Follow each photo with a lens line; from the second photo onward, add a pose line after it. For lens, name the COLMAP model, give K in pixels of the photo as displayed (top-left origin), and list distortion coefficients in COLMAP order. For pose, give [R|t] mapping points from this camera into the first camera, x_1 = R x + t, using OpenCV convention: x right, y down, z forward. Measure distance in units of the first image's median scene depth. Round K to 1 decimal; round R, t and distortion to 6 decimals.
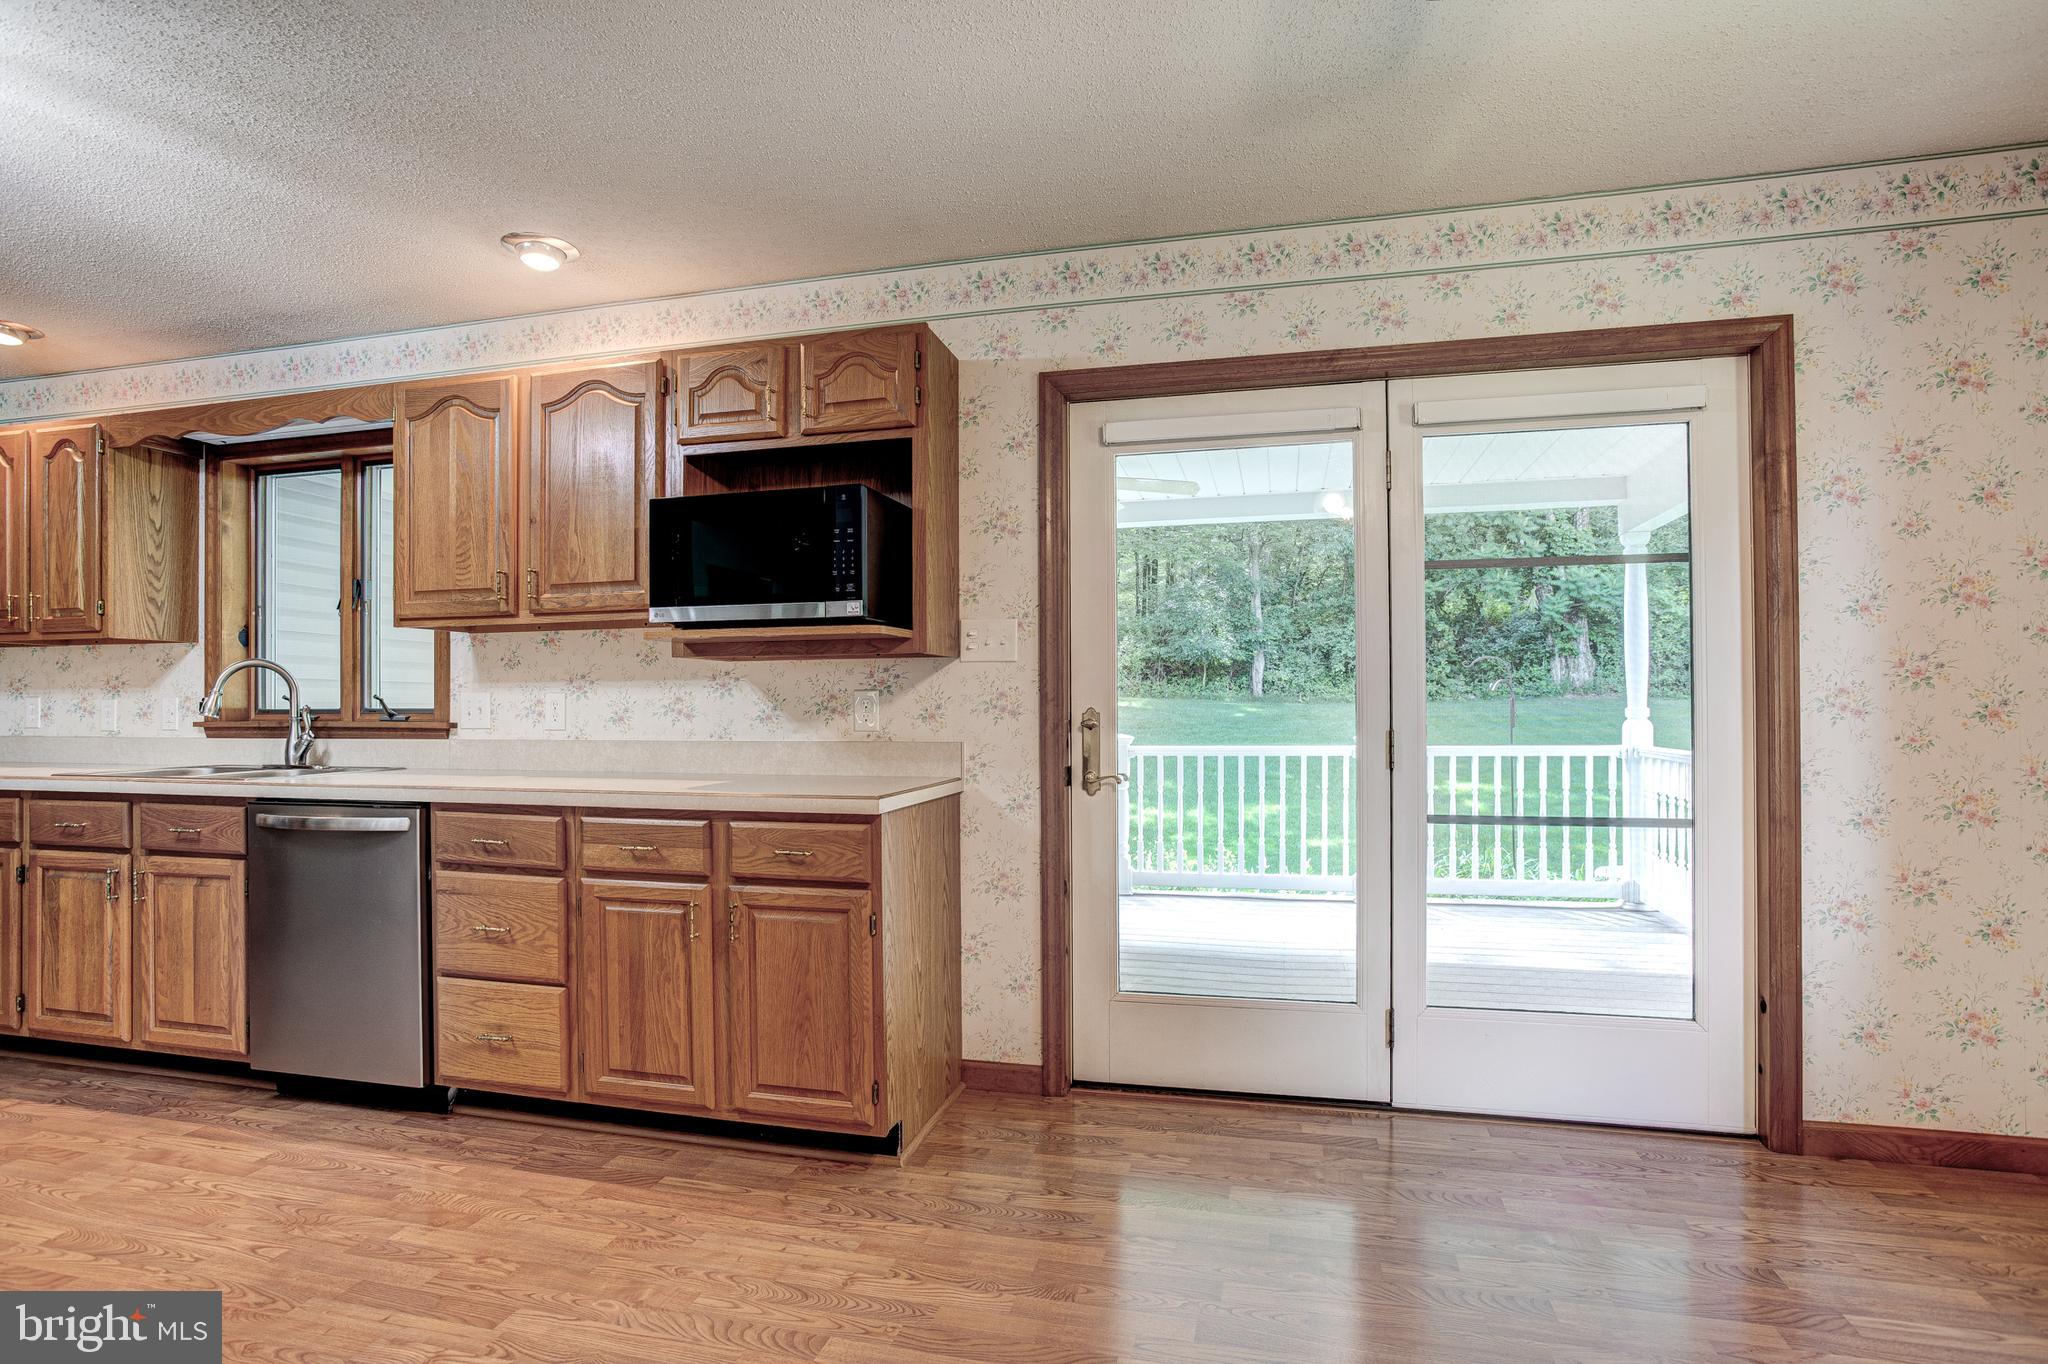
lens RADIAL K [[1017.4, 0, 1028.0], [0, 1017.4, 700.5], [0, 0, 1]] dist [-0.040684, 0.021303]
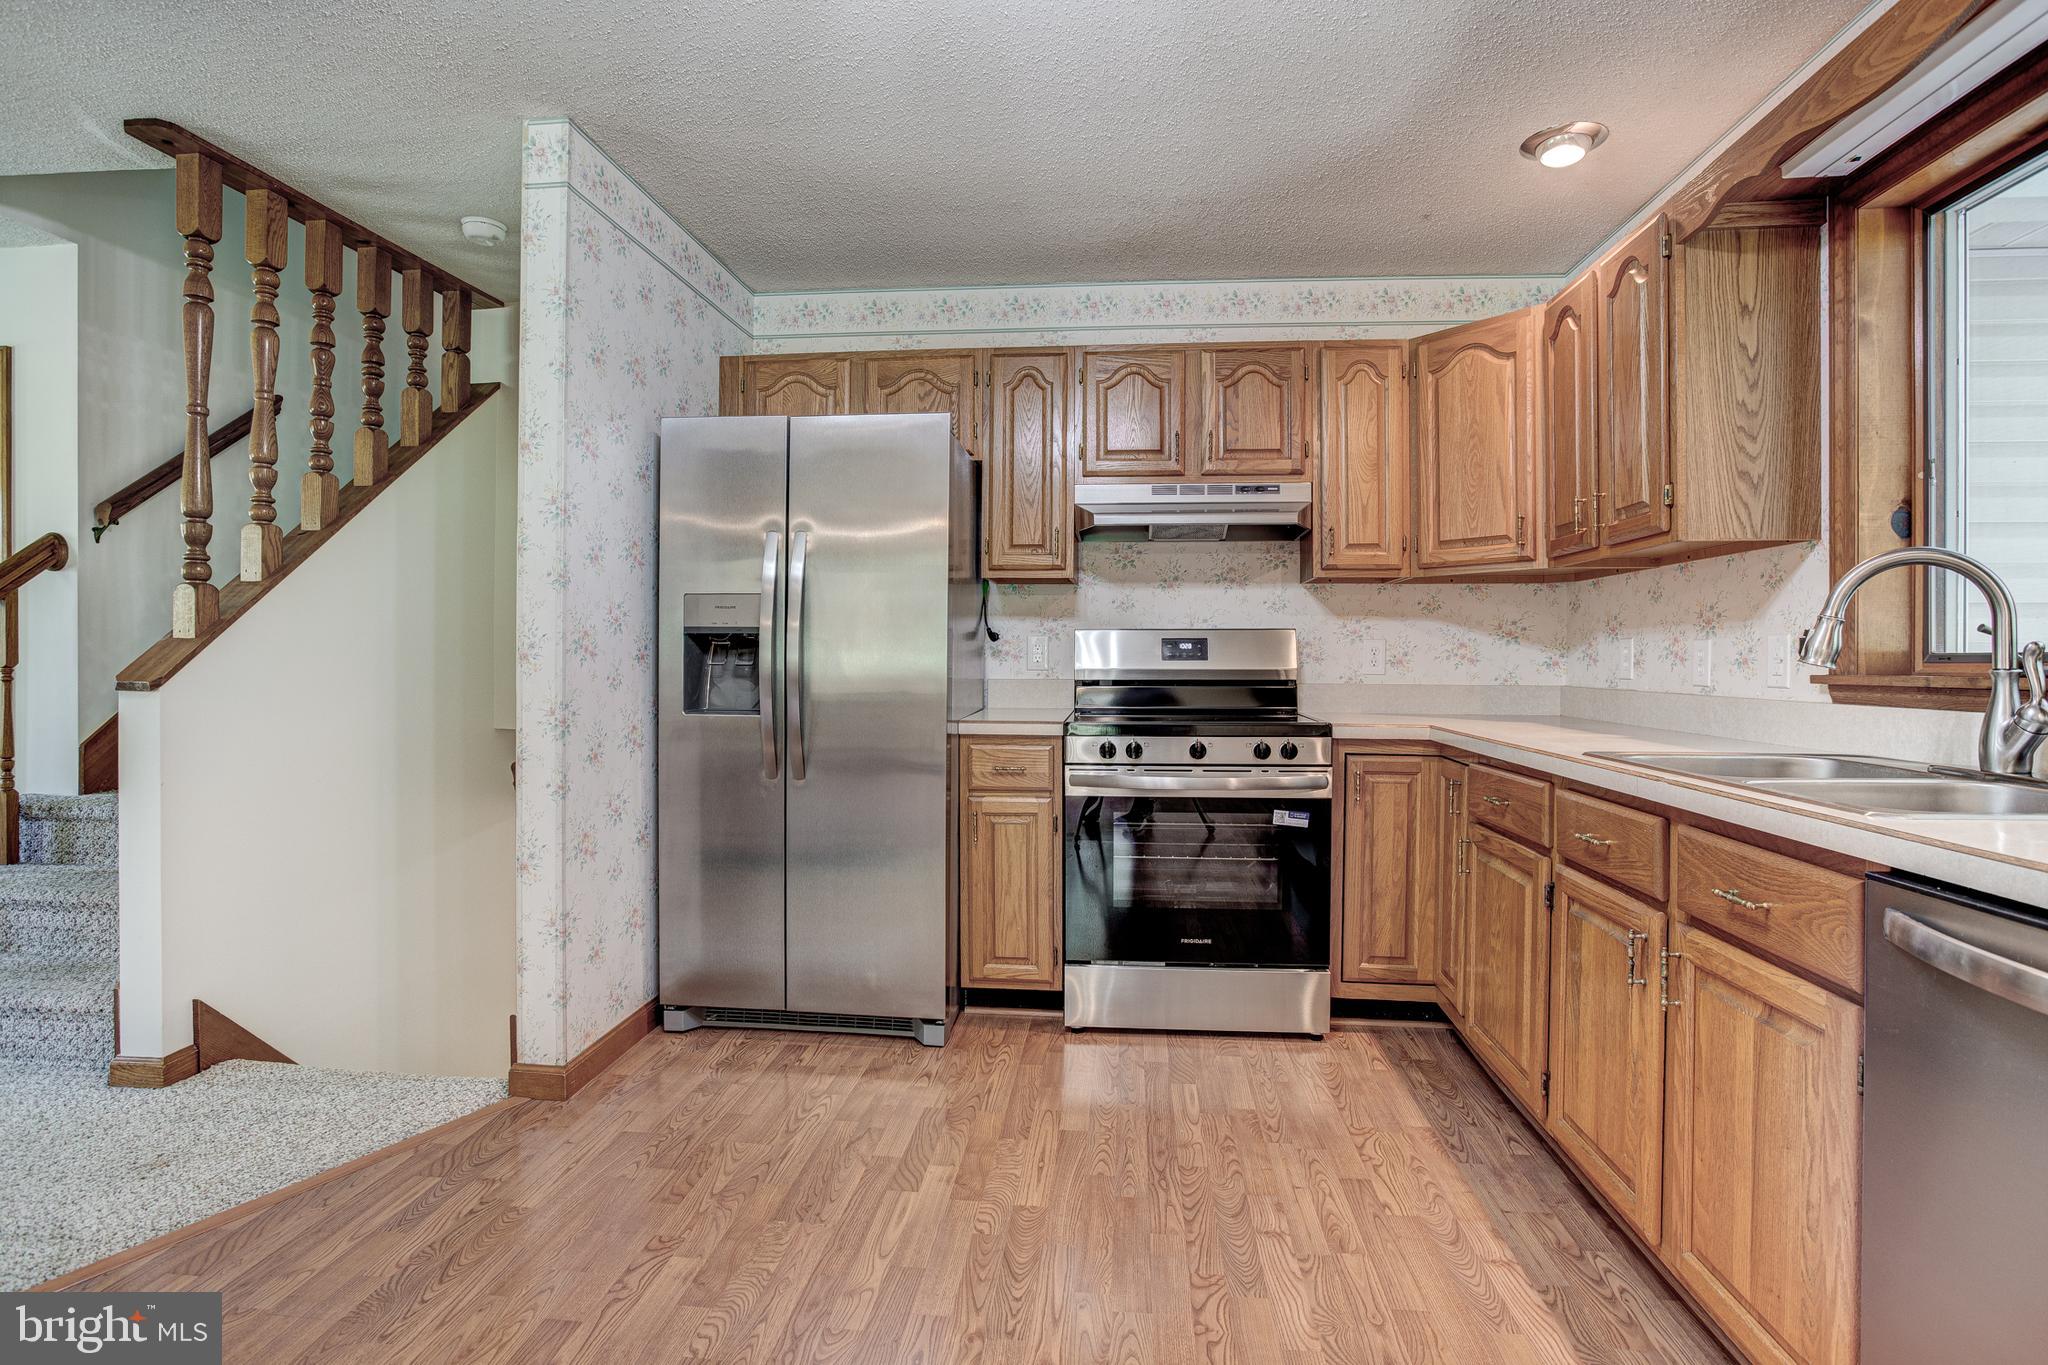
lens RADIAL K [[1003.2, 0, 1019.3], [0, 1003.2, 666.3], [0, 0, 1]] dist [-0.043873, 0.017038]
pose [[0.141407, 0.009982, -0.989901, -0.355680], [0.004044, 0.999935, 0.010661, 0.008906], [0.989943, -0.005511, 0.141357, 0.493042]]
